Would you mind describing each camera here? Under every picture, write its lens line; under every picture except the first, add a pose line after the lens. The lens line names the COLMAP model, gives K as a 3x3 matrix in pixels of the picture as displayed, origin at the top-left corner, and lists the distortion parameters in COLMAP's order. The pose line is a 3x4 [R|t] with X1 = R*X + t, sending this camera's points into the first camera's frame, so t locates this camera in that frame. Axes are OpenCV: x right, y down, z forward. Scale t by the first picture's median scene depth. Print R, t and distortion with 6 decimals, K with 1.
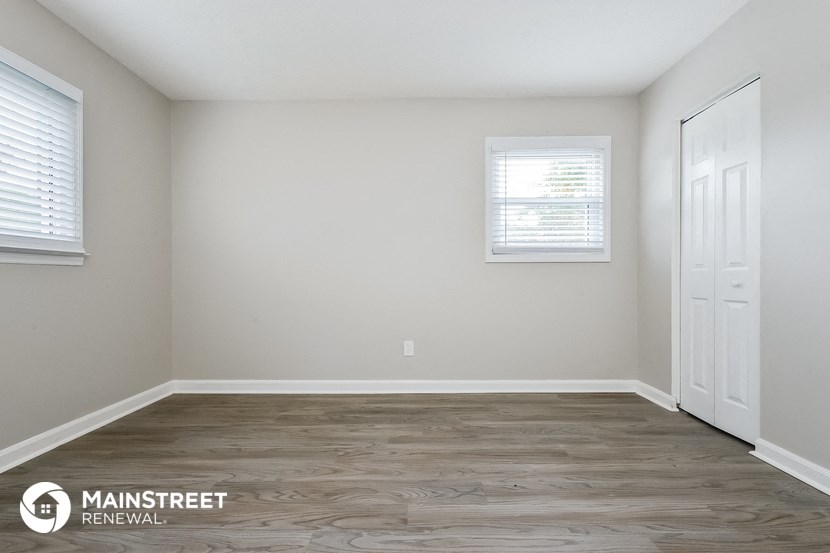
lens RADIAL K [[322.7, 0, 417.8], [0, 322.7, 278.9], [0, 0, 1]] dist [-0.002906, -0.000188]
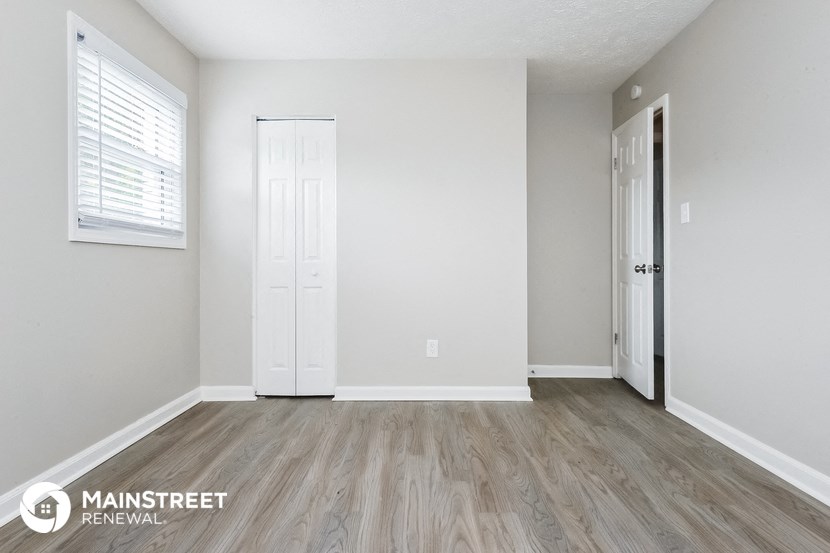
lens RADIAL K [[456.9, 0, 414.8], [0, 456.9, 272.6], [0, 0, 1]] dist [0.000587, 0.000029]
pose [[0.005258, -0.012708, 0.999905, -0.710183], [0.000409, 0.999919, 0.012706, -0.009431], [-0.999986, 0.000342, 0.005263, 0.541453]]
